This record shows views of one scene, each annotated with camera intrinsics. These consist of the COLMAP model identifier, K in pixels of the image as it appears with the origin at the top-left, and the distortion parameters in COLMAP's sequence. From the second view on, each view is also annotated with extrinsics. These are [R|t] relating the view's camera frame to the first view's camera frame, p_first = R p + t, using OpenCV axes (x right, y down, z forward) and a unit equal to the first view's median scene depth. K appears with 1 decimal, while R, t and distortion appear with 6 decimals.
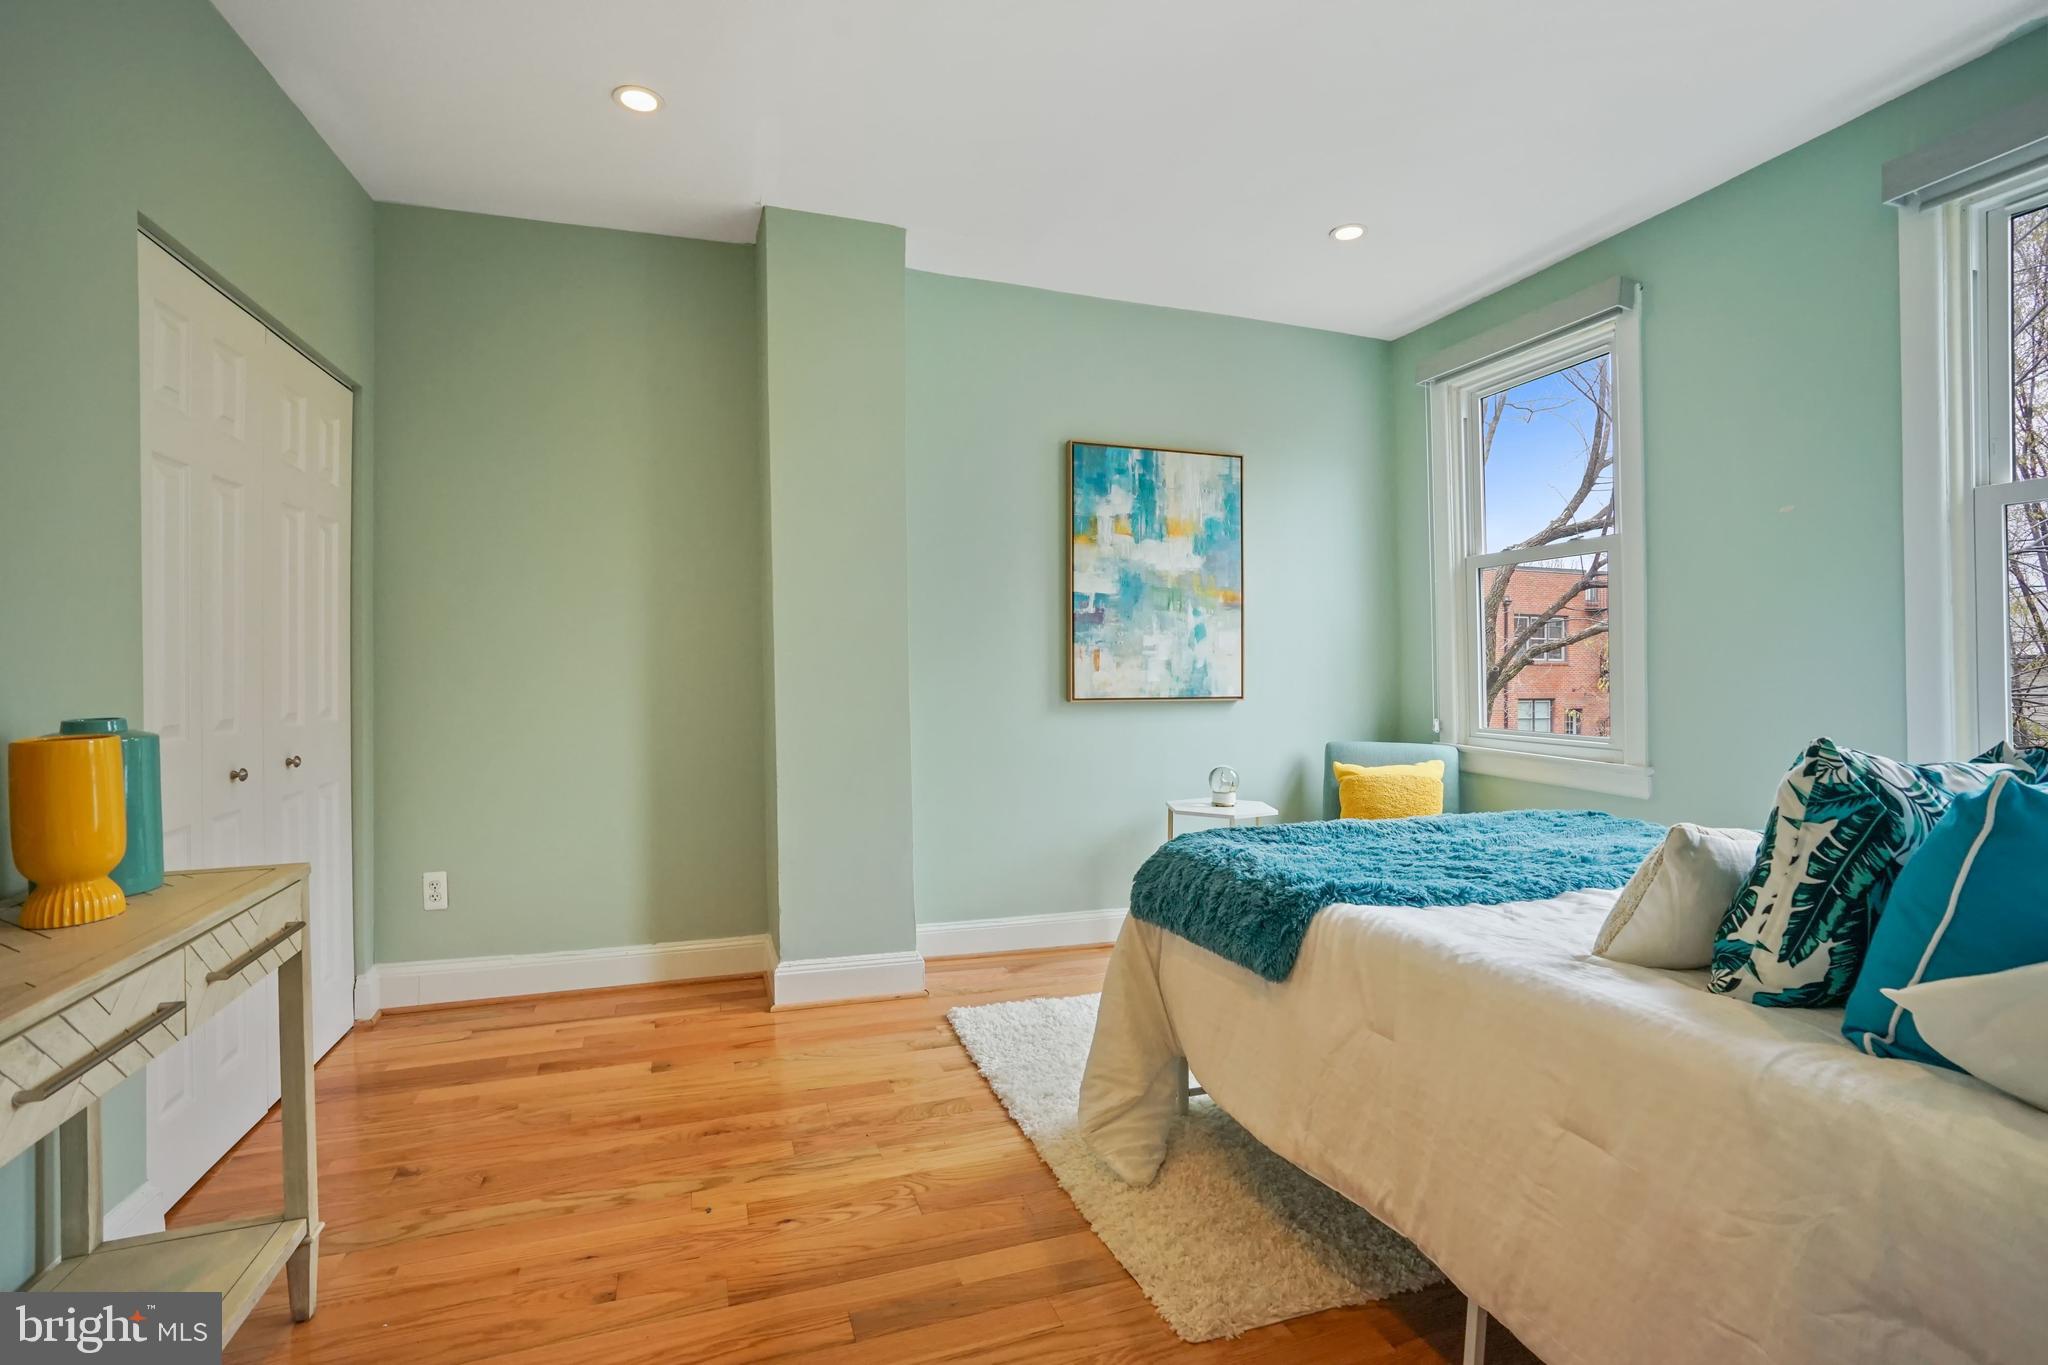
lens RADIAL K [[965.1, 0, 1033.8], [0, 965.1, 682.9], [0, 0, 1]] dist [-0.053676, 0.026363]
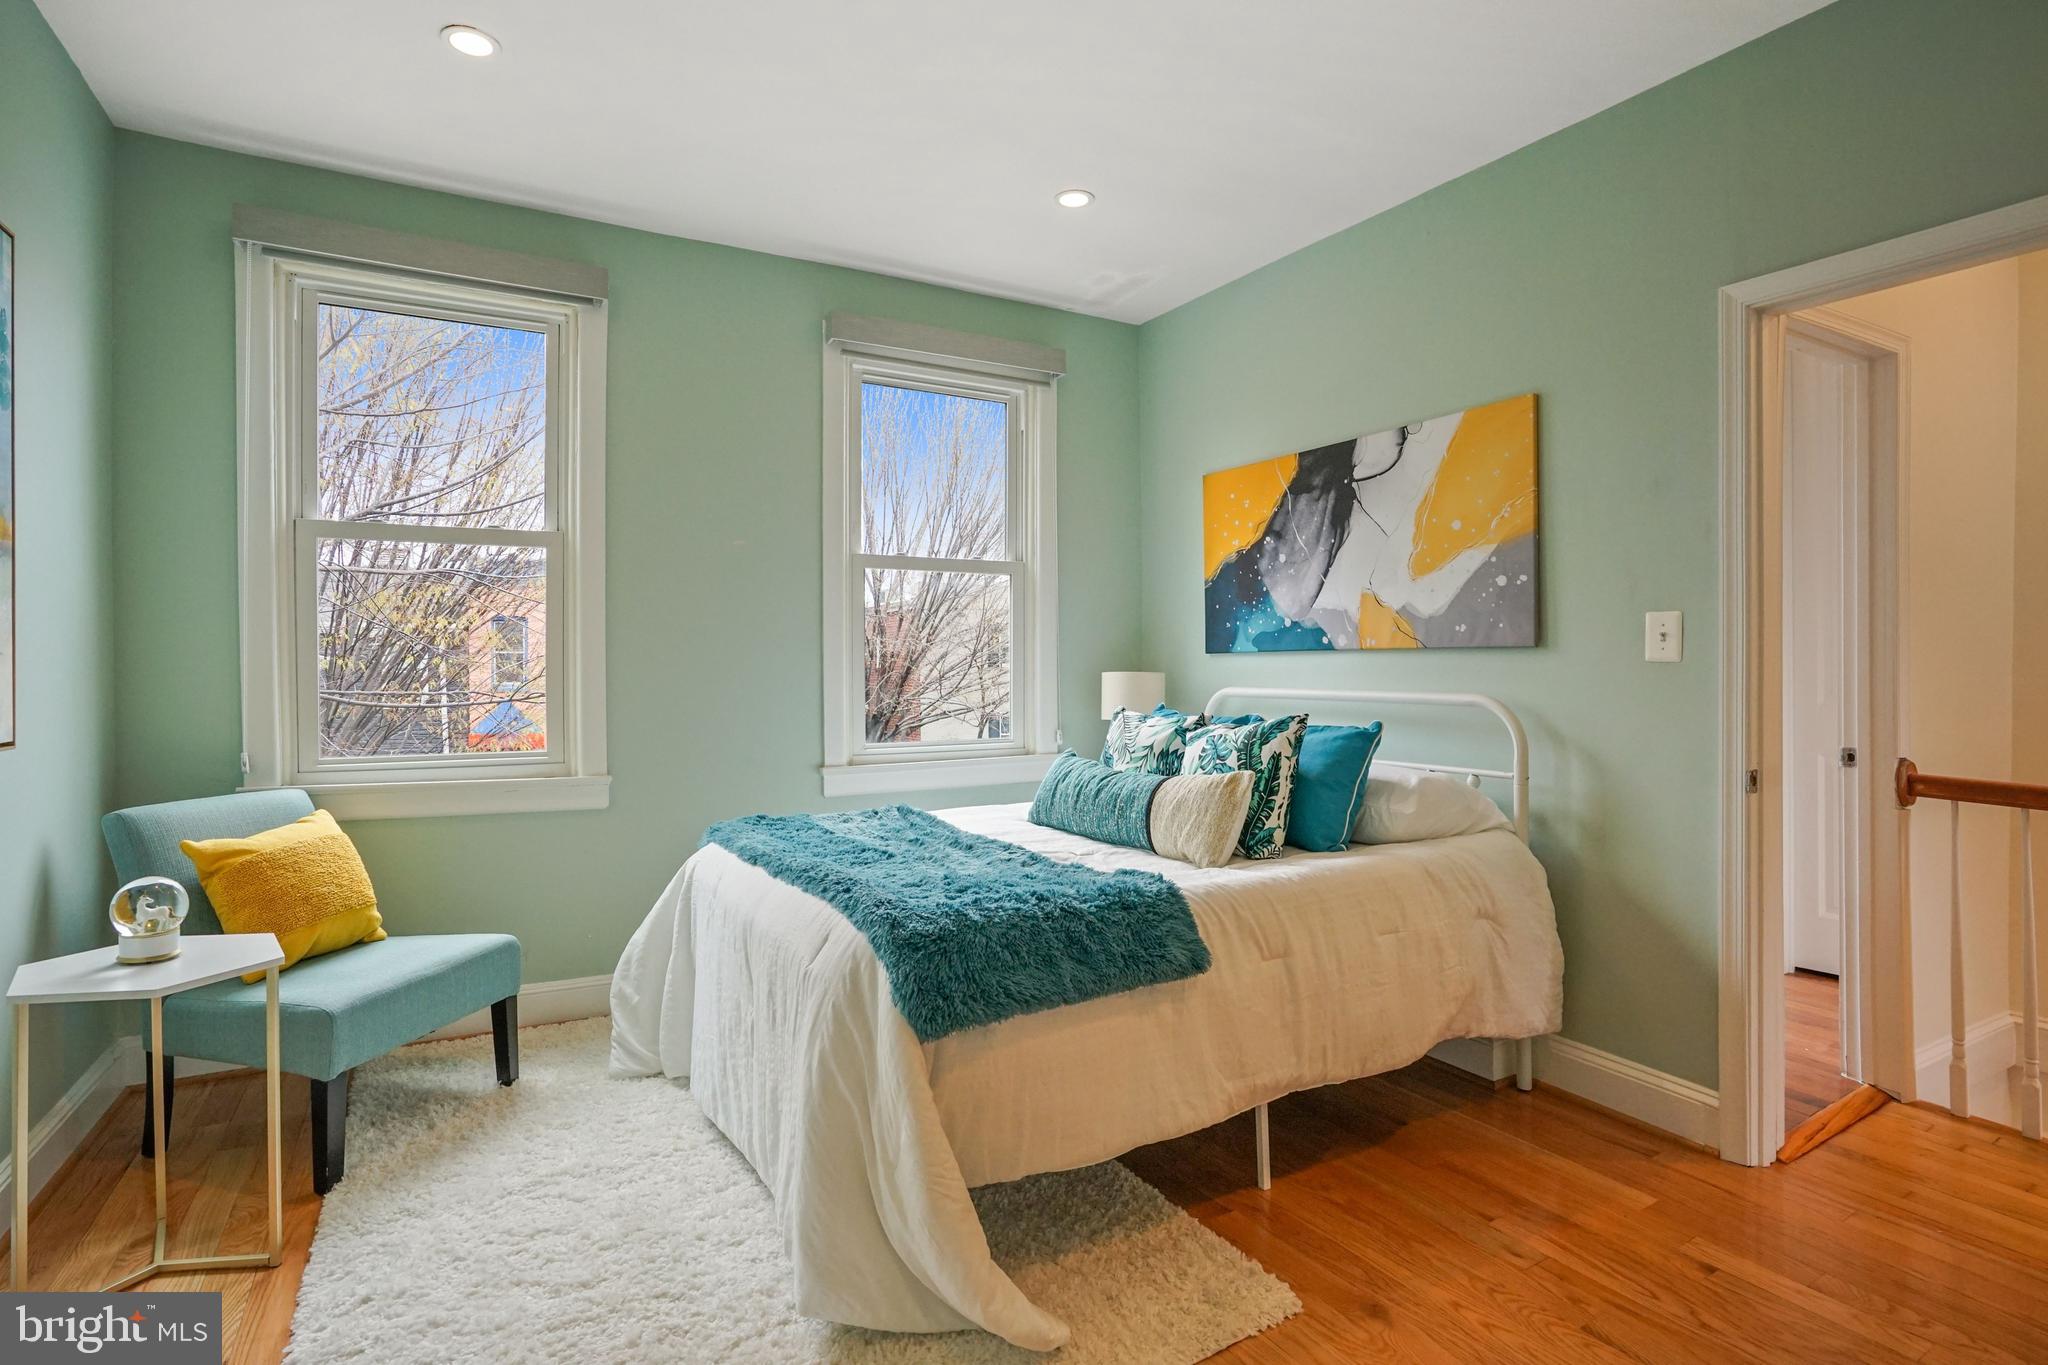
lens RADIAL K [[965.1, 0, 1033.8], [0, 965.1, 682.9], [0, 0, 1]] dist [-0.053676, 0.026363]
pose [[-0.184769, -0.017923, 0.982619, -0.414079], [0.013541, 0.999692, 0.020780, -0.022415], [-0.982689, 0.017145, -0.184469, 0.740351]]
